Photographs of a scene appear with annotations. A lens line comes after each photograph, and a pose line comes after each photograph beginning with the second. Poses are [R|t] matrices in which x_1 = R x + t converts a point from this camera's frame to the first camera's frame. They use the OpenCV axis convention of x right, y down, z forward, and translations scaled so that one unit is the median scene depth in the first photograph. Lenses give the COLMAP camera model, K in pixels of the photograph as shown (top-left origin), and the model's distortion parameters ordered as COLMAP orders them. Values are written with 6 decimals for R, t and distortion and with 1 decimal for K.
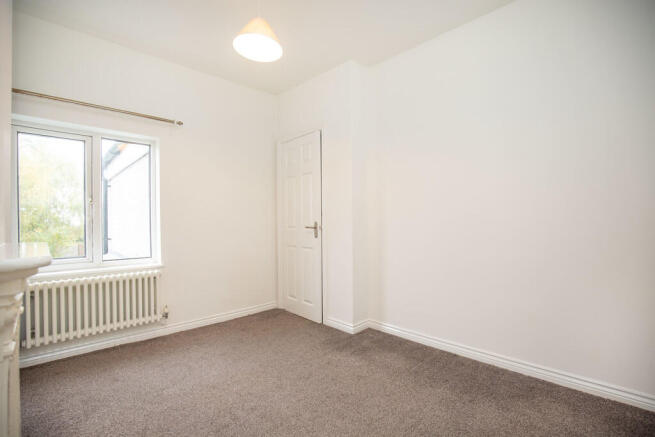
lens RADIAL K [[301.3, 0, 326.7], [0, 301.3, 220.9], [0, 0, 1]] dist [-0.004118, -0.000344]
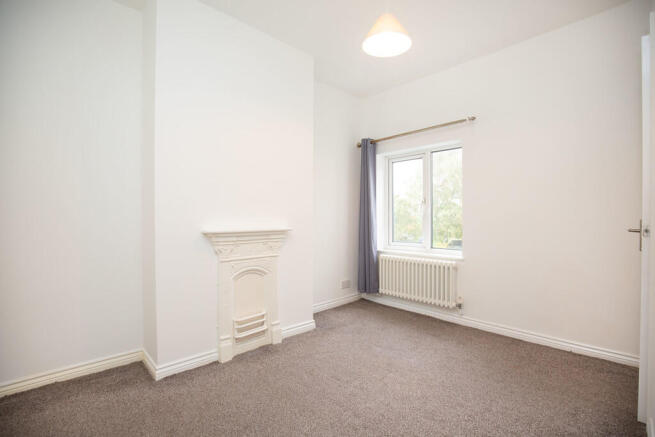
lens RADIAL K [[301.3, 0, 326.8], [0, 301.3, 219.4], [0, 0, 1]] dist [-0.004118, -0.000344]
pose [[0.012387, 0.013785, -0.999828, 0.534318], [0.006275, 0.999884, 0.013864, -0.009283], [0.999904, -0.006445, 0.012300, 0.536113]]
